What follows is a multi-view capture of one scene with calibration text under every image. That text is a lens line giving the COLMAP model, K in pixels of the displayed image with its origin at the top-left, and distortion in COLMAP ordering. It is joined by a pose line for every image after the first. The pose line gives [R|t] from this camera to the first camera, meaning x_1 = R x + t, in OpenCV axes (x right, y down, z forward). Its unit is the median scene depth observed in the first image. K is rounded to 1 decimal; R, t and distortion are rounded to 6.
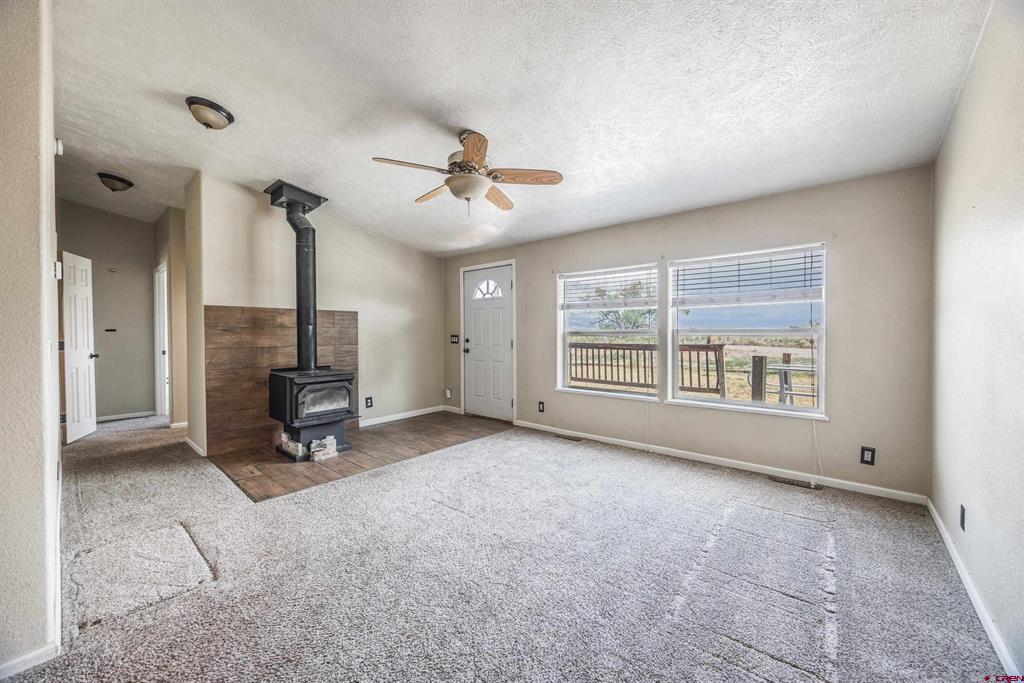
lens RADIAL K [[391.4, 0, 510.6], [0, 391.4, 337.8], [0, 0, 1]] dist [-0.000564, -0.000172]
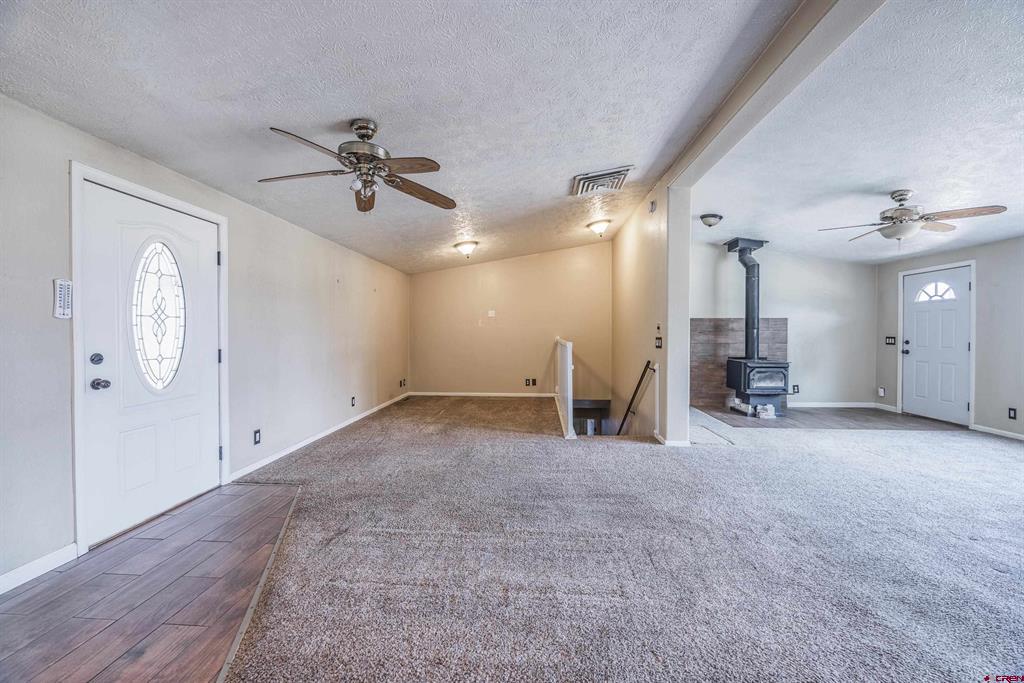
lens RADIAL K [[391.4, 0, 510.6], [0, 391.4, 337.8], [0, 0, 1]] dist [-0.000564, -0.000172]
pose [[0.599466, 0.013197, -0.800292, 0.122441], [-0.012624, 0.999896, 0.007032, 0.001803], [0.800301, 0.005888, 0.599570, -0.631280]]
